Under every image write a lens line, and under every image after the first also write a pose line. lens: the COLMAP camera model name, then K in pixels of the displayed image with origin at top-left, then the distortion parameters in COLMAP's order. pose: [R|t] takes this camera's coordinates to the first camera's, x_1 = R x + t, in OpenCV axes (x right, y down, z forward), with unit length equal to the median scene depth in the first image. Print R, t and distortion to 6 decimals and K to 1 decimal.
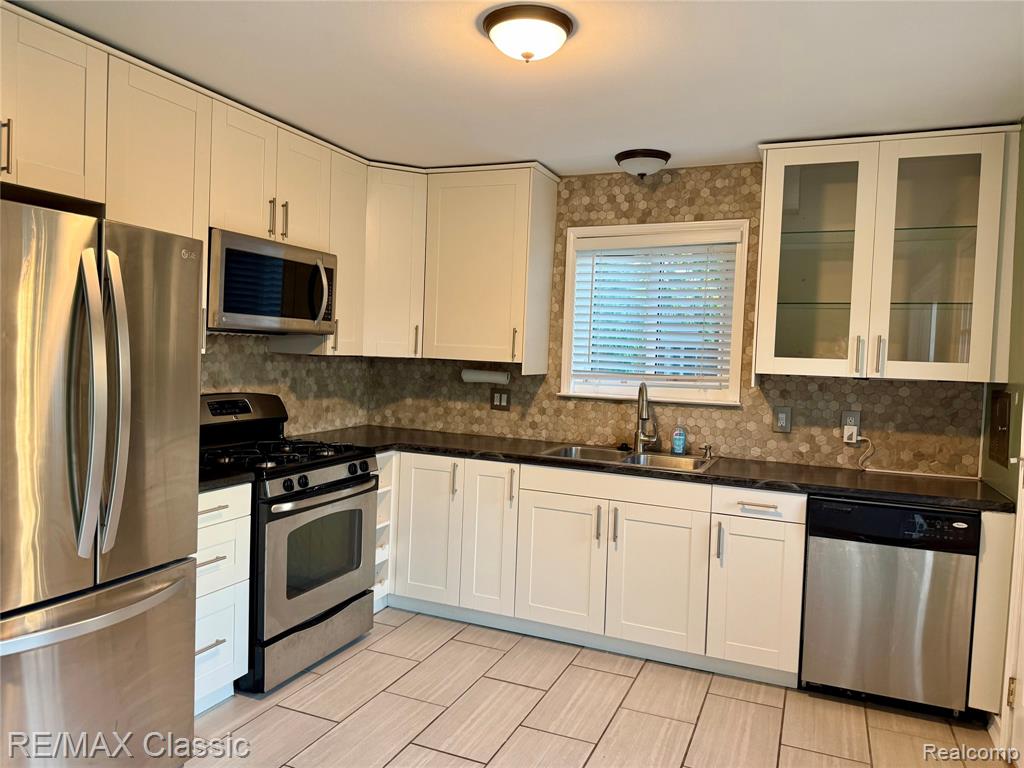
lens RADIAL K [[712.9, 0, 498.6], [0, 712.9, 381.1], [0, 0, 1]] dist [0.114733, -0.166381]
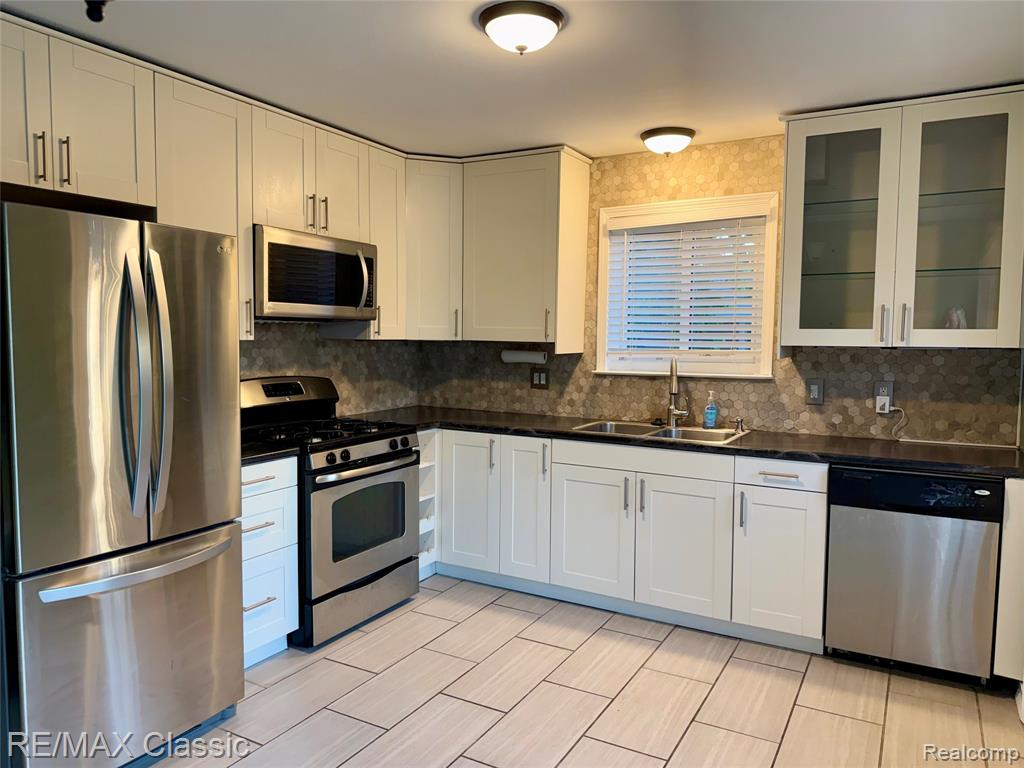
lens RADIAL K [[718.1, 0, 515.5], [0, 718.1, 386.5], [0, 0, 1]] dist [0.135852, -0.220413]
pose [[0.993536, -0.019400, -0.111852, 0.097334], [0.022334, 0.999437, 0.025040, 0.011988], [0.111303, -0.027376, 0.993409, -0.050055]]
